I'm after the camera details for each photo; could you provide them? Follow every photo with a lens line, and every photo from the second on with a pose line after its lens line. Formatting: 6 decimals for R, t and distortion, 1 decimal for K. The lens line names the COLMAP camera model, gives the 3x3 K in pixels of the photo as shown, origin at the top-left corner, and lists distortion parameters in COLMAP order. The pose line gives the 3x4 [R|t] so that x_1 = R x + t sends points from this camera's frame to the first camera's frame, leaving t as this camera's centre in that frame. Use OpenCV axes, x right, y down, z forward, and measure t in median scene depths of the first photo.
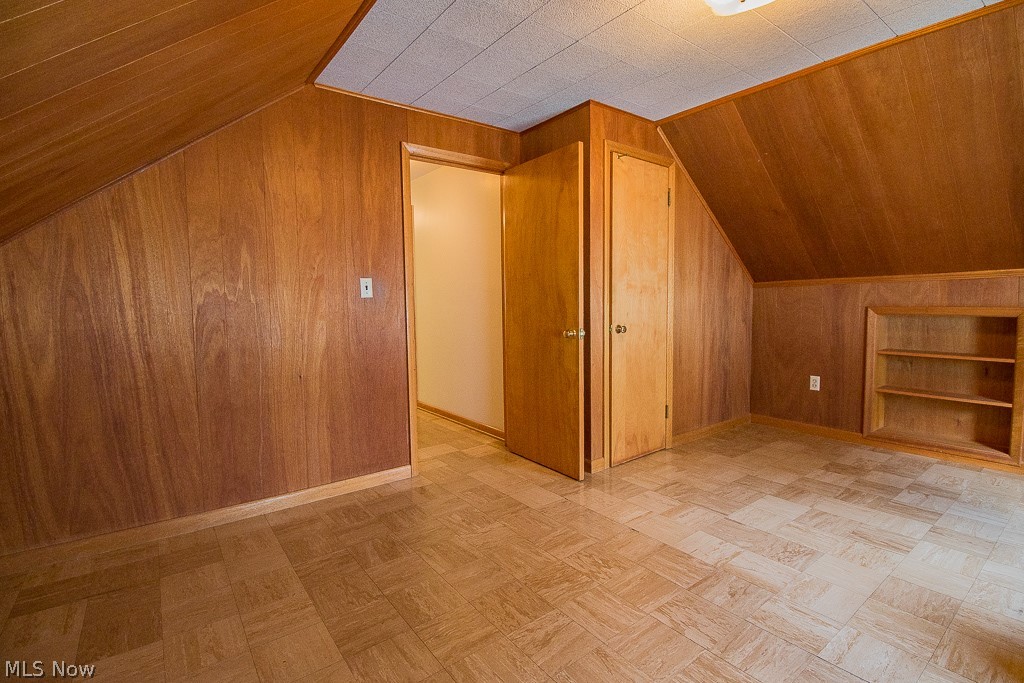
lens RADIAL K [[472.5, 0, 514.1], [0, 472.5, 334.4], [0, 0, 1]] dist [0.002366, -0.012919]
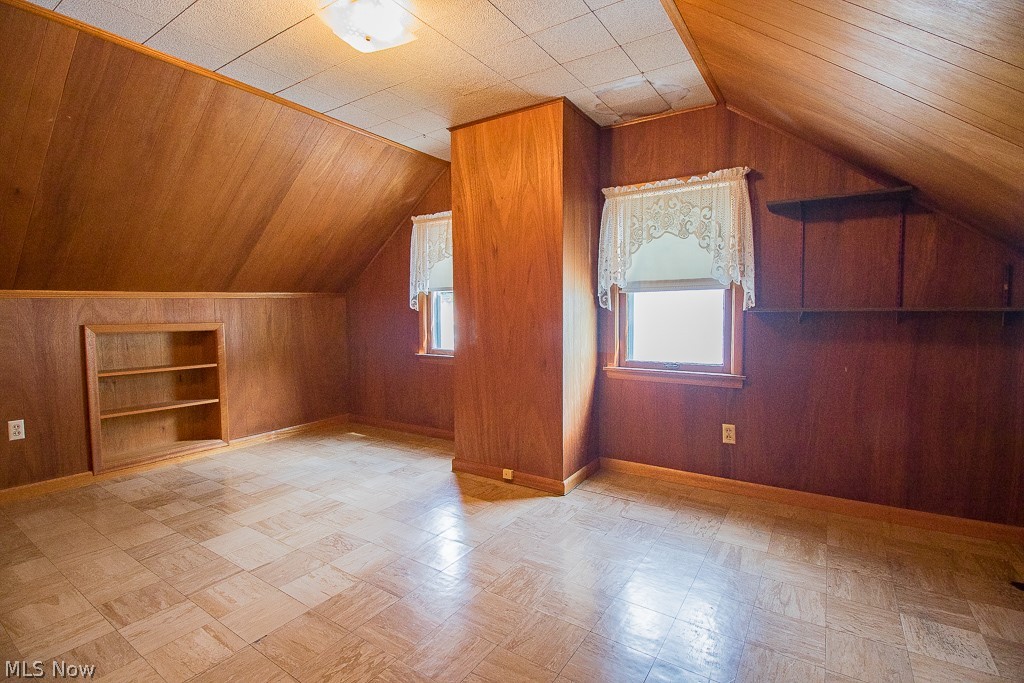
lens RADIAL K [[472.5, 0, 514.1], [0, 472.5, 334.4], [0, 0, 1]] dist [0.002366, -0.012919]
pose [[-0.320814, -0.030953, 0.946636, -0.381333], [0.077211, 0.995285, 0.058710, -0.036343], [-0.943990, 0.091926, -0.316912, 0.610496]]
